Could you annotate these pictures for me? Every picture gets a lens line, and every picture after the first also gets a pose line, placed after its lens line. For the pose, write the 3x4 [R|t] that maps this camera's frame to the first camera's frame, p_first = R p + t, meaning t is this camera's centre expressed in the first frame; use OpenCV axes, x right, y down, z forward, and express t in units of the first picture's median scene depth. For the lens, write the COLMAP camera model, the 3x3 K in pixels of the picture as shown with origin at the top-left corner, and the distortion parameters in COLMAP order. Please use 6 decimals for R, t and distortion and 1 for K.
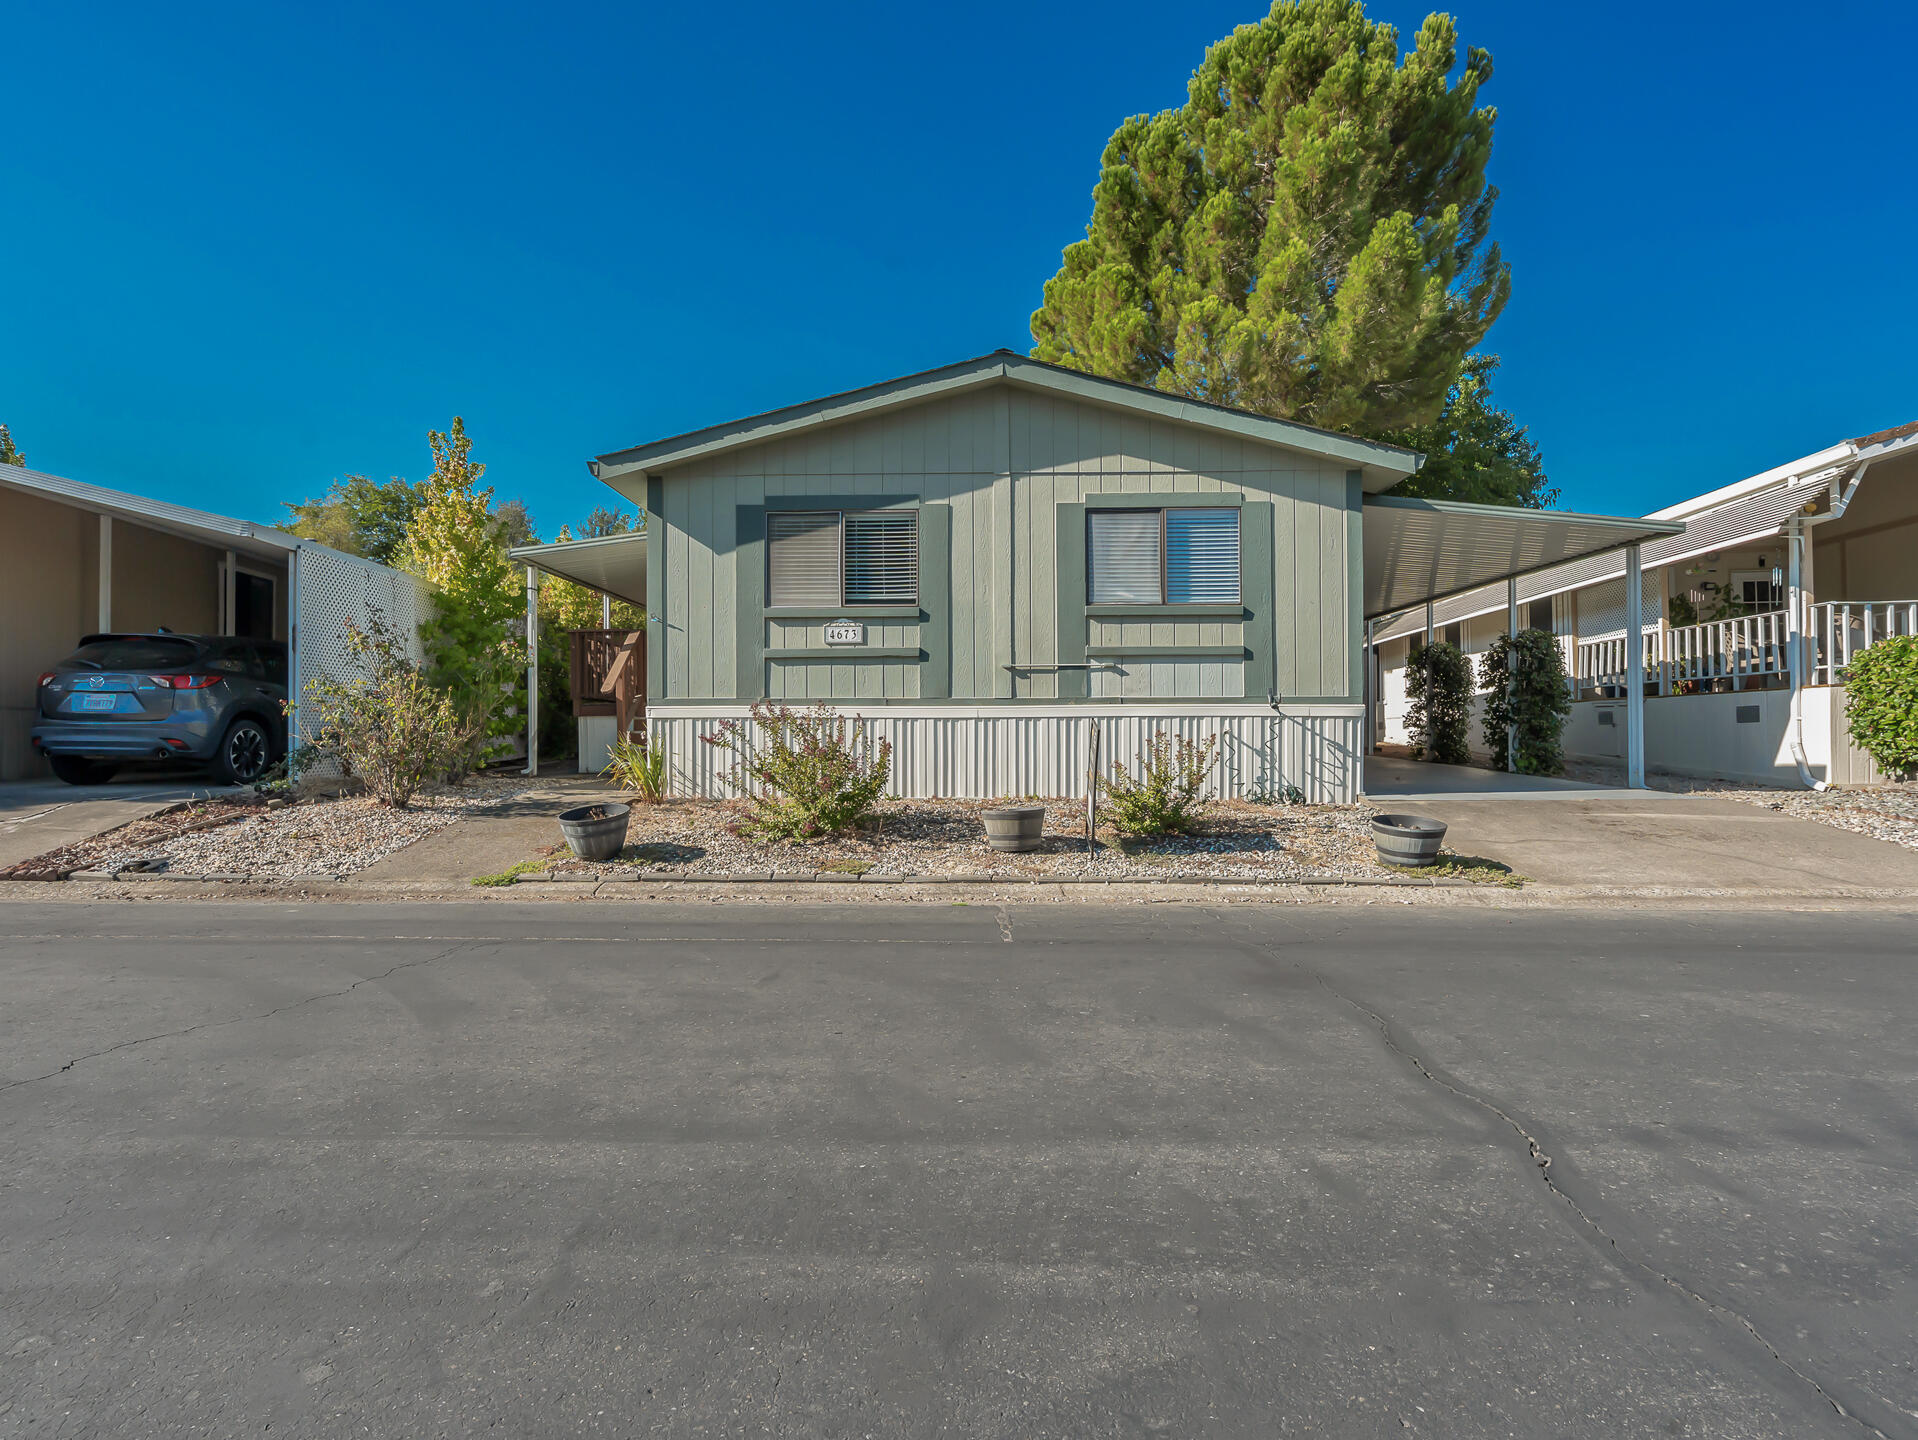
lens RADIAL K [[979.9, 0, 969.2], [0, 979.9, 725.4], [0, 0, 1]] dist [-0.002458, 0.003558]
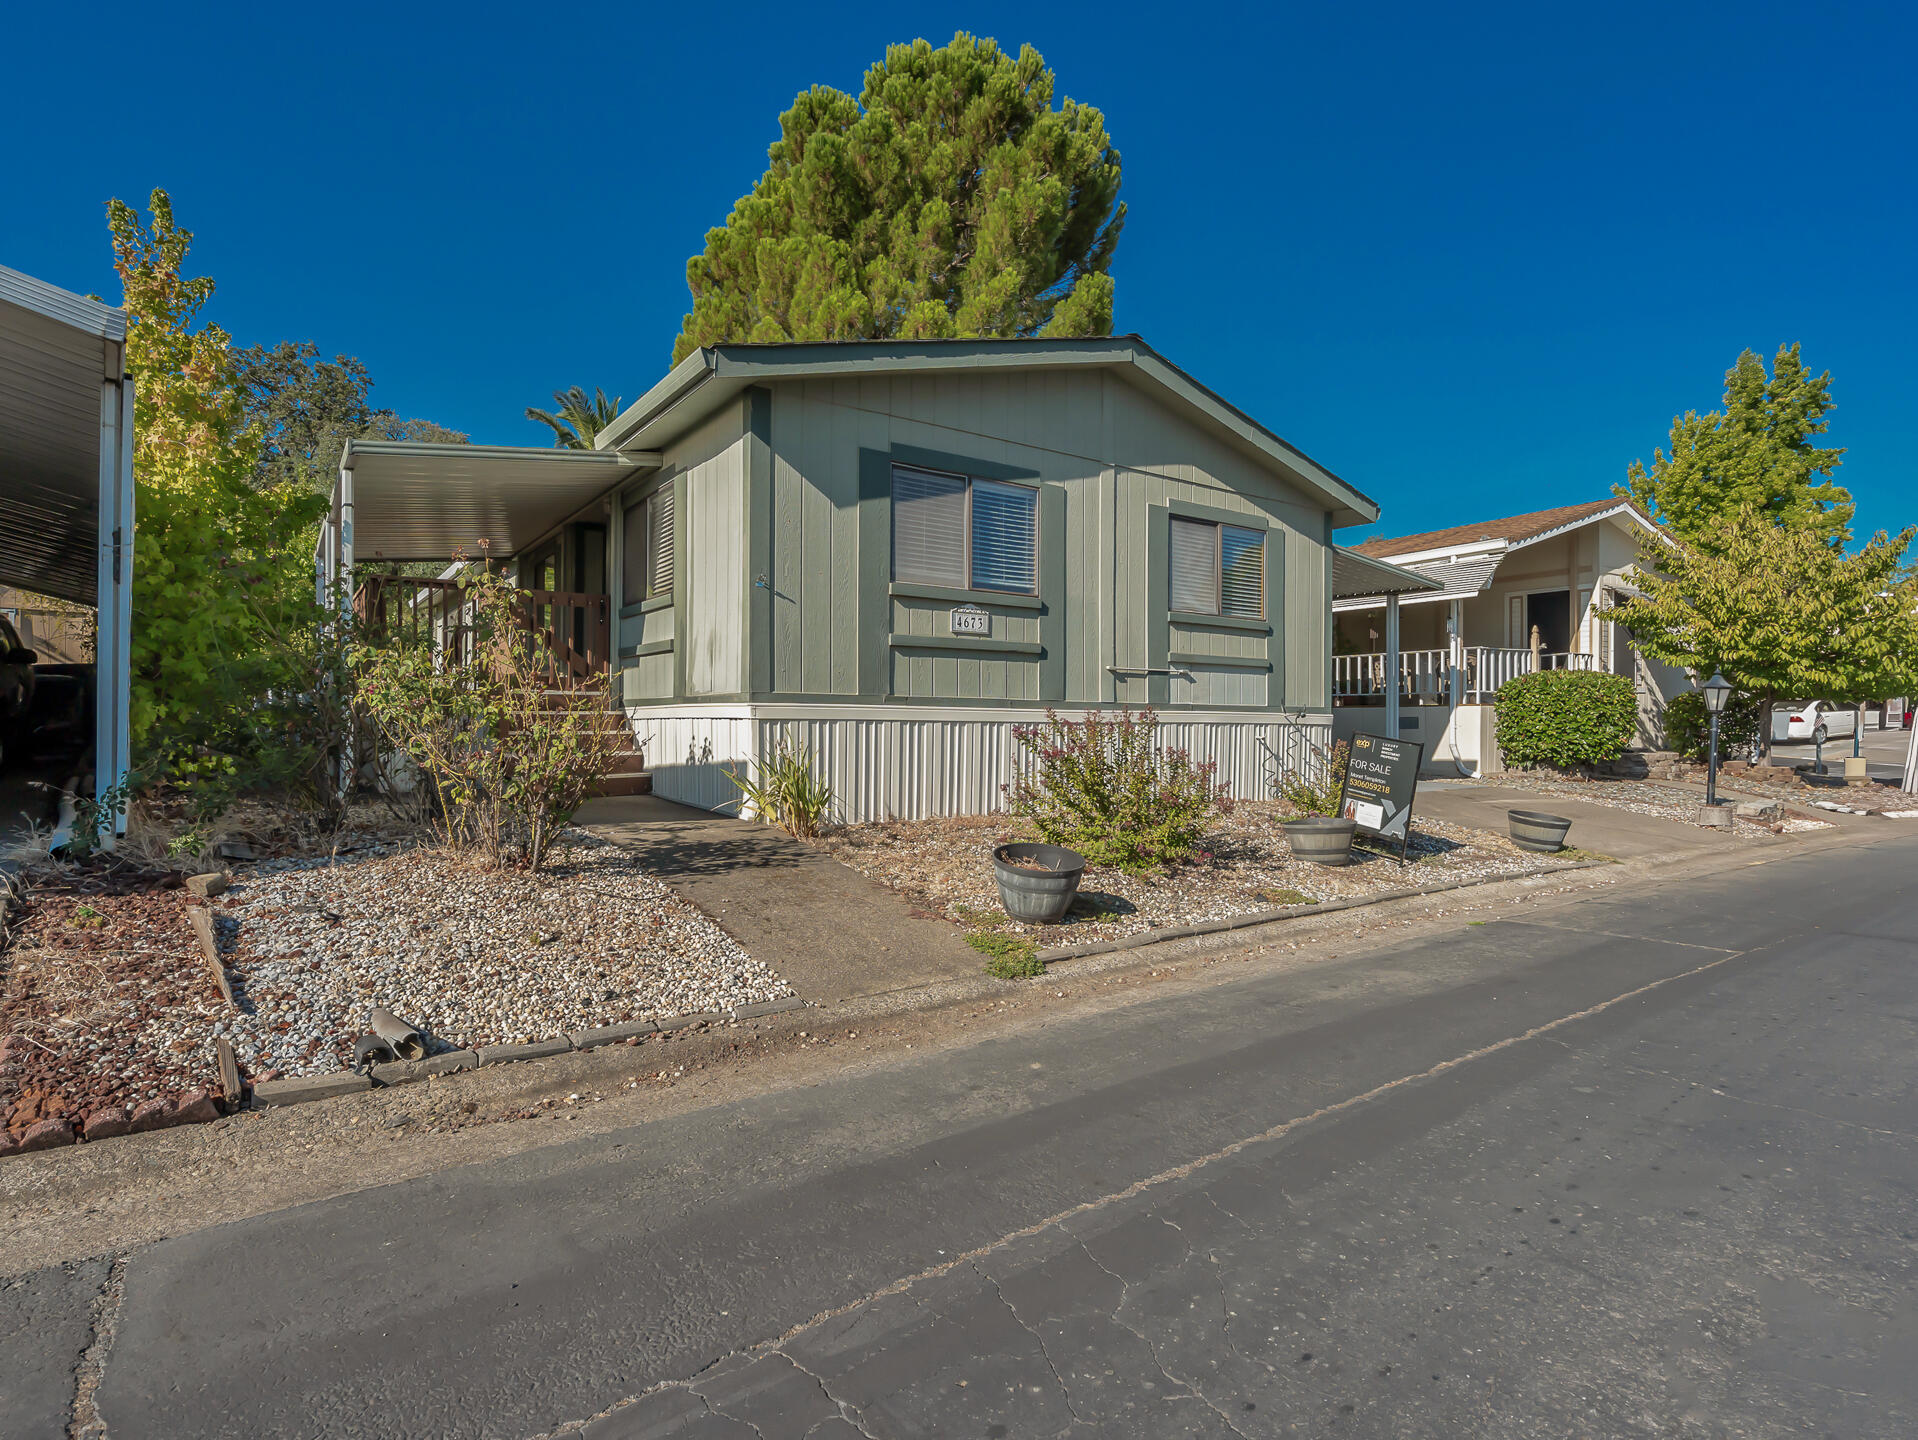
lens RADIAL K [[979.9, 0, 958.6], [0, 979.9, 721.2], [0, 0, 1]] dist [-0.002458, 0.003558]
pose [[0.802001, 0.009678, 0.597245, -0.640086], [-0.012224, 0.999925, 0.000211, -0.008099], [-0.597198, -0.007469, 0.802059, 0.327798]]
